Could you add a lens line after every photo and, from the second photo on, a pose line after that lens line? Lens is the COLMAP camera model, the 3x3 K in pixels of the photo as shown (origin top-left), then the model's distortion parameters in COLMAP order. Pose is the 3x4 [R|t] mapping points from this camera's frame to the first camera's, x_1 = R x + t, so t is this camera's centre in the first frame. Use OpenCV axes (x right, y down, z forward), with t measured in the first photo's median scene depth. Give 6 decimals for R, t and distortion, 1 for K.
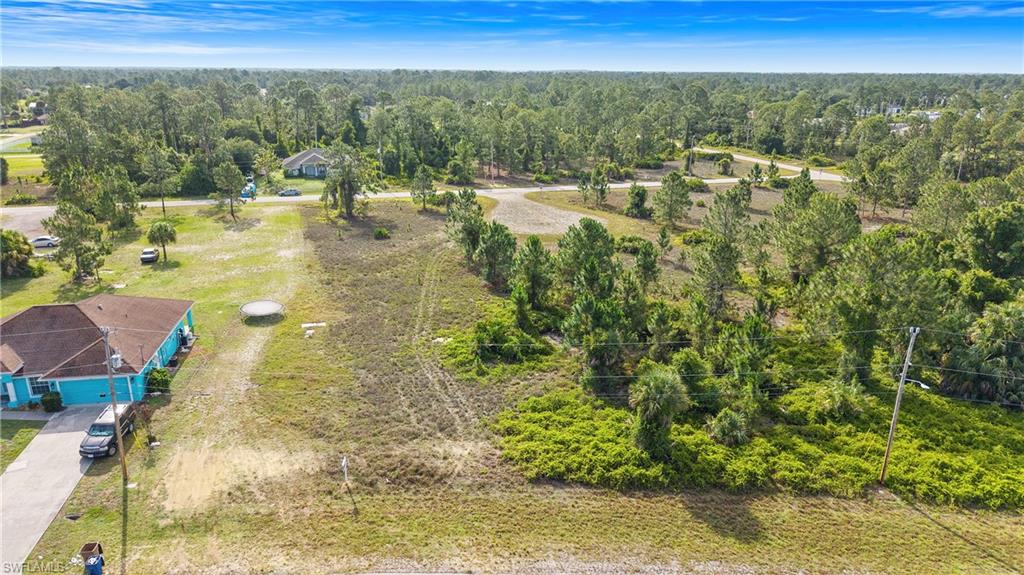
lens RADIAL K [[684.8, 0, 512.9], [0, 684.8, 292.5], [0, 0, 1]] dist [0.034505, -0.035594]
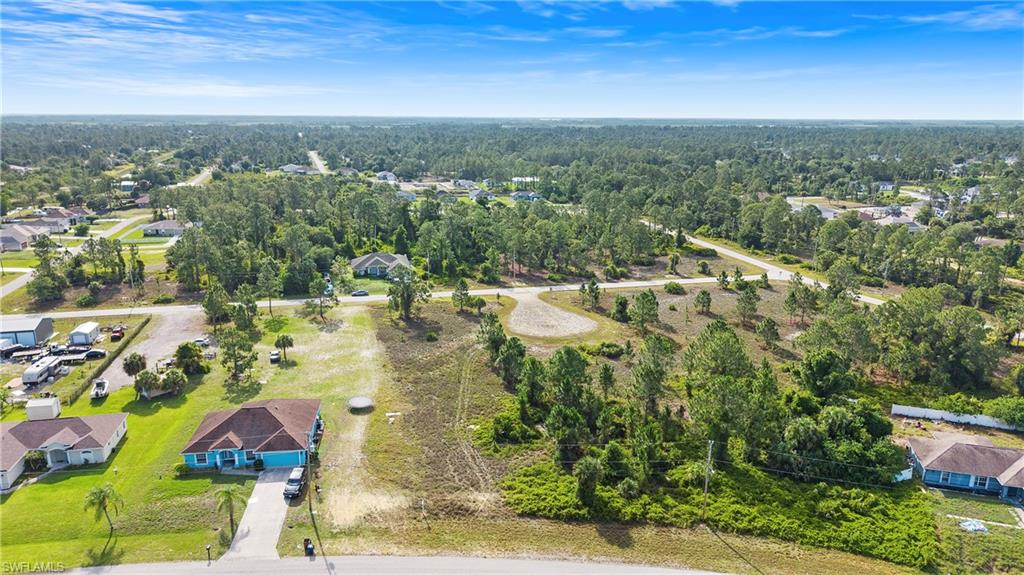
lens RADIAL K [[684.8, 0, 514.2], [0, 684.8, 288.7], [0, 0, 1]] dist [0.034505, -0.035594]
pose [[0.998991, 0.011063, -0.043537, 0.076890], [-0.013913, 0.997742, -0.065710, -0.194999], [0.042712, 0.066249, 0.996889, -0.810468]]
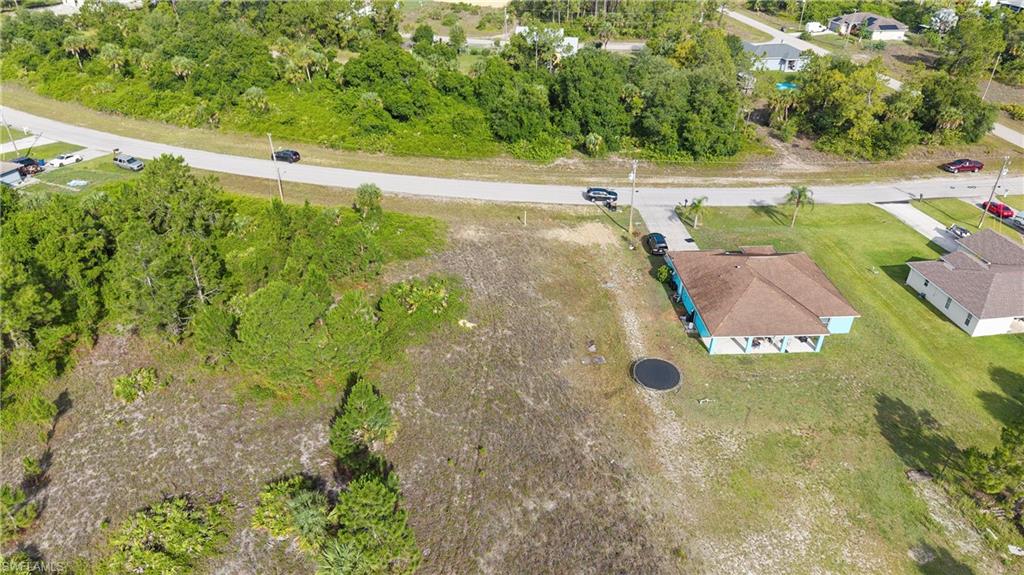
lens RADIAL K [[684.8, 0, 509.1], [0, 684.8, 297.1], [0, 0, 1]] dist [0.034505, -0.035594]
pose [[-0.991536, -0.088920, 0.094597, -0.350603], [0.016246, 0.637925, 0.769927, -1.038124], [-0.128808, 0.764948, -0.631081, 2.143511]]
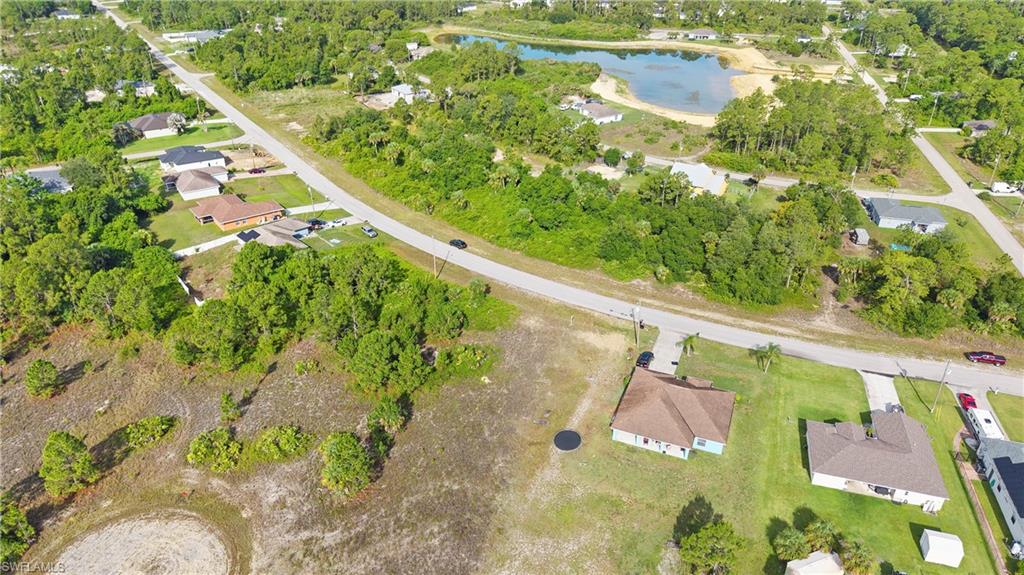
lens RADIAL K [[684.8, 0, 509.7], [0, 684.8, 291.2], [0, 0, 1]] dist [0.034505, -0.035594]
pose [[-0.838998, -0.275720, 0.469107, -1.196758], [0.150568, 0.710814, 0.687075, -1.688335], [-0.522888, 0.647087, -0.554857, 2.339781]]
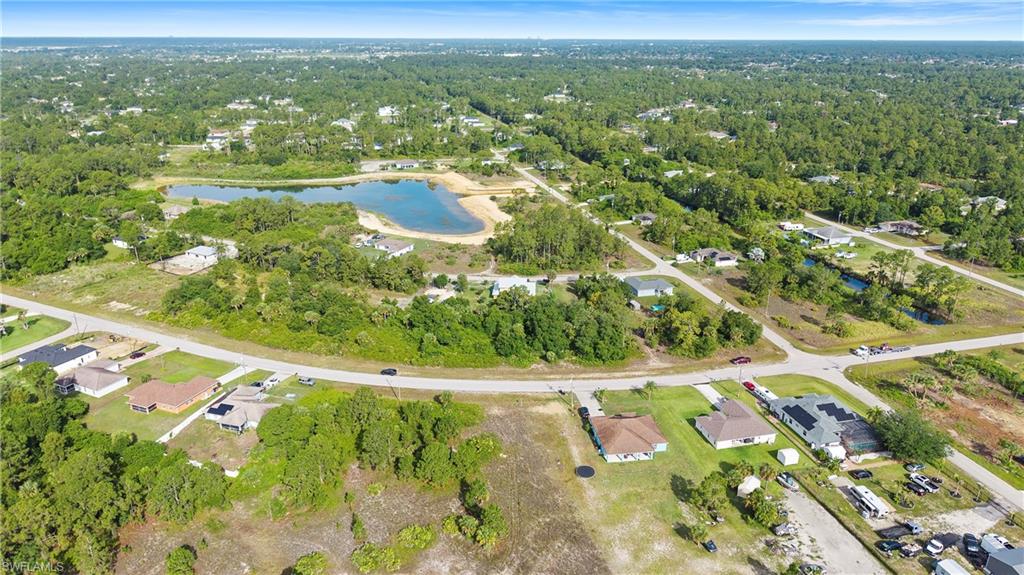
lens RADIAL K [[684.8, 0, 504.4], [0, 684.8, 289.6], [0, 0, 1]] dist [0.034505, -0.035594]
pose [[-0.998528, -0.025944, 0.047635, -0.273383], [0.009008, 0.786677, 0.617299, -2.548772], [-0.053489, 0.616820, -0.785285, 3.378723]]
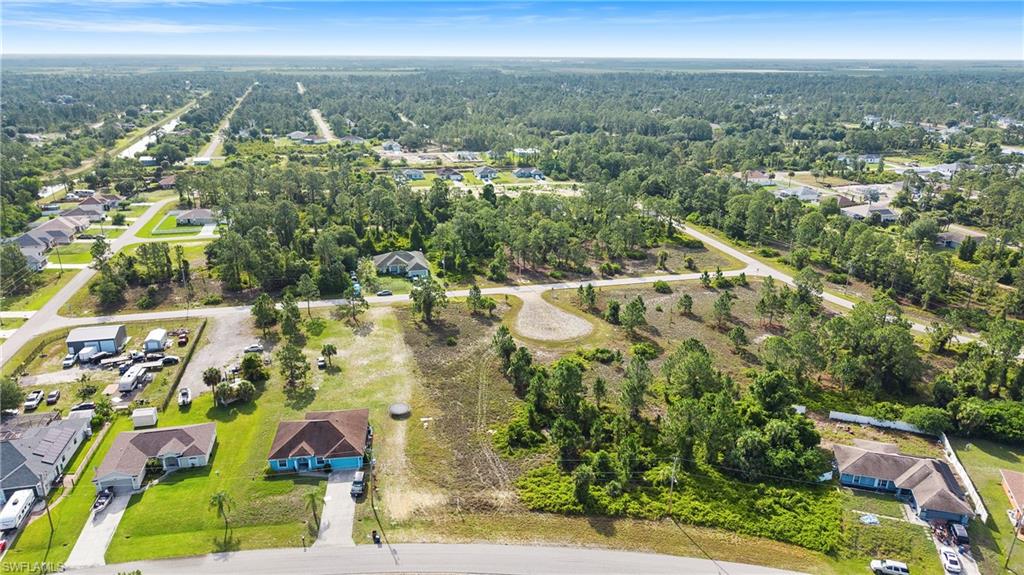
lens RADIAL K [[684.8, 0, 515.5], [0, 684.8, 291.2], [0, 0, 1]] dist [0.034505, -0.035594]
pose [[0.999134, 0.014437, -0.039020, 0.050177], [-0.013708, 0.999728, 0.018871, -0.494889], [0.039282, -0.018320, 0.999060, -1.296402]]
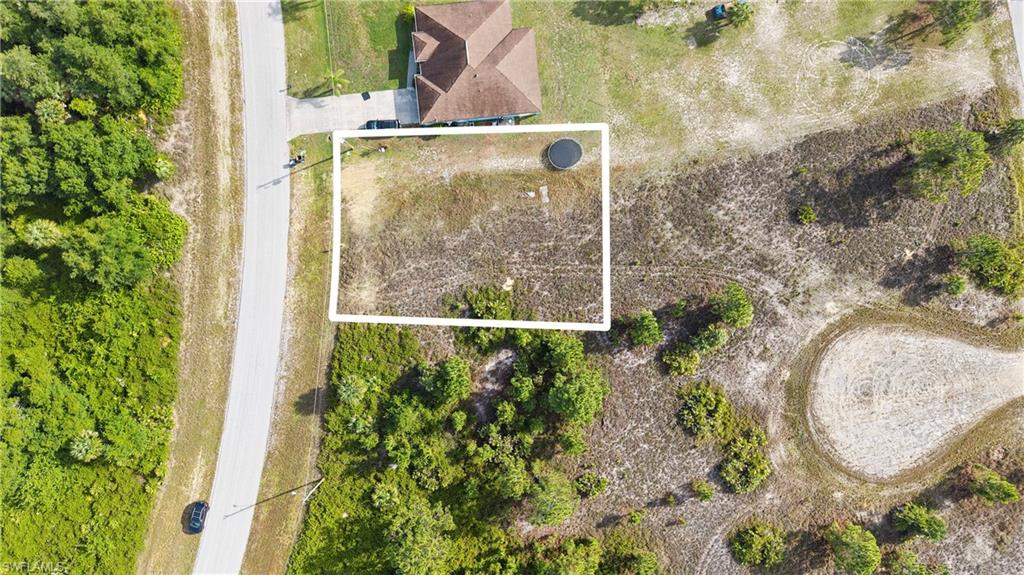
lens RADIAL K [[684.8, 0, 508.6], [0, 684.8, 287.8], [0, 0, 1]] dist [0.034505, -0.035594]
pose [[-0.083330, 0.996518, -0.002783, -0.118341], [-0.323445, -0.024406, 0.945932, -1.754058], [0.942571, 0.079725, 0.324353, 0.669337]]
